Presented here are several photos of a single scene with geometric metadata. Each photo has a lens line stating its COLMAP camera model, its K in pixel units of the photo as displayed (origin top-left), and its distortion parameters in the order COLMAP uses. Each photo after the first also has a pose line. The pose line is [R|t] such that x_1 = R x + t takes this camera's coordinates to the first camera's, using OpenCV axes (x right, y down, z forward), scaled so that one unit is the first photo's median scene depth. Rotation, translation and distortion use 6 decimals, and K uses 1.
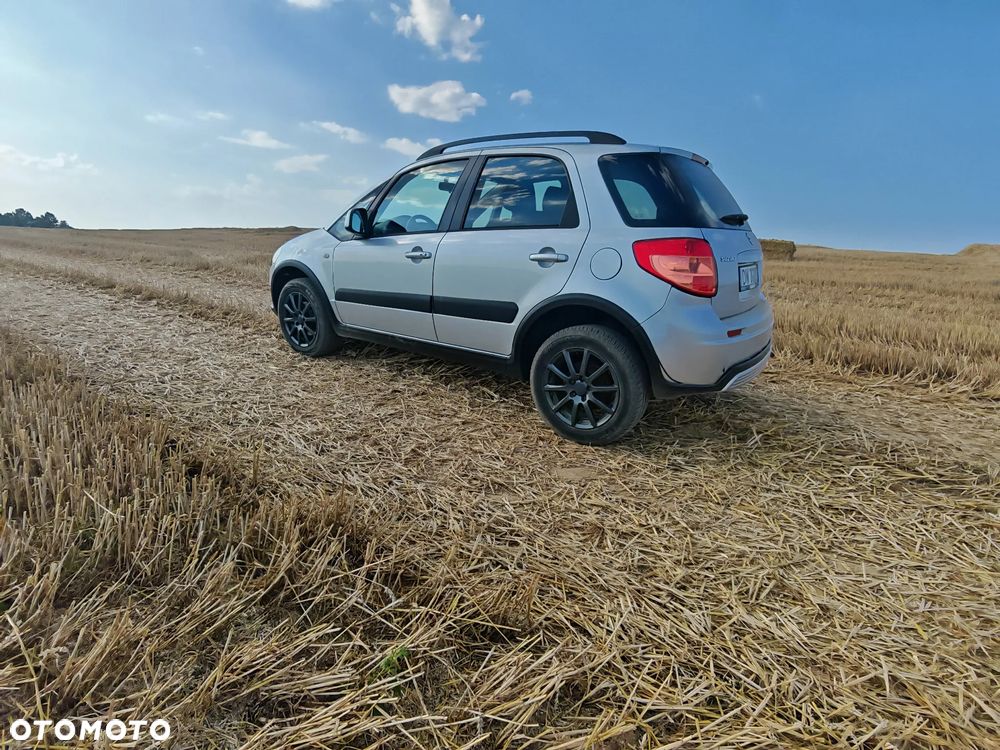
lens RADIAL K [[496.5, 0, 502.3], [0, 496.5, 377.7], [0, 0, 1]] dist [-0.002871, -0.000317]
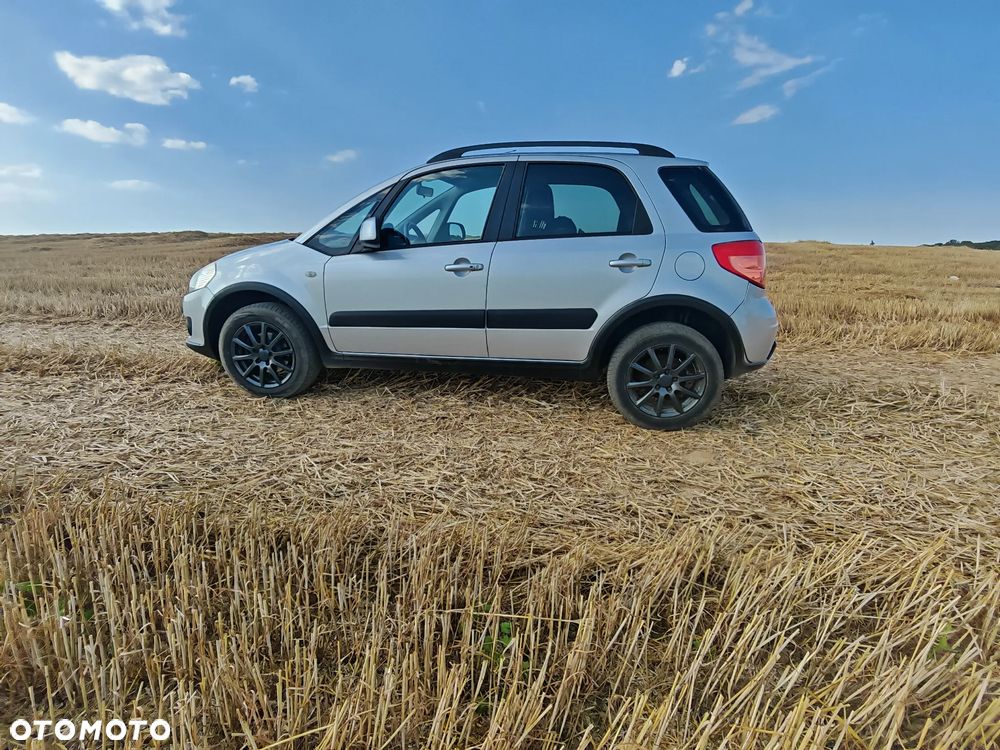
lens RADIAL K [[490.7, 0, 500.0], [0, 490.7, 375.0], [0, 0, 1]] dist [0.000634, -0.000807]
pose [[0.892891, -0.154334, 0.422996, -0.450844], [0.152212, 0.987577, 0.039026, -0.064322], [-0.423764, 0.029539, 0.905291, 0.129902]]
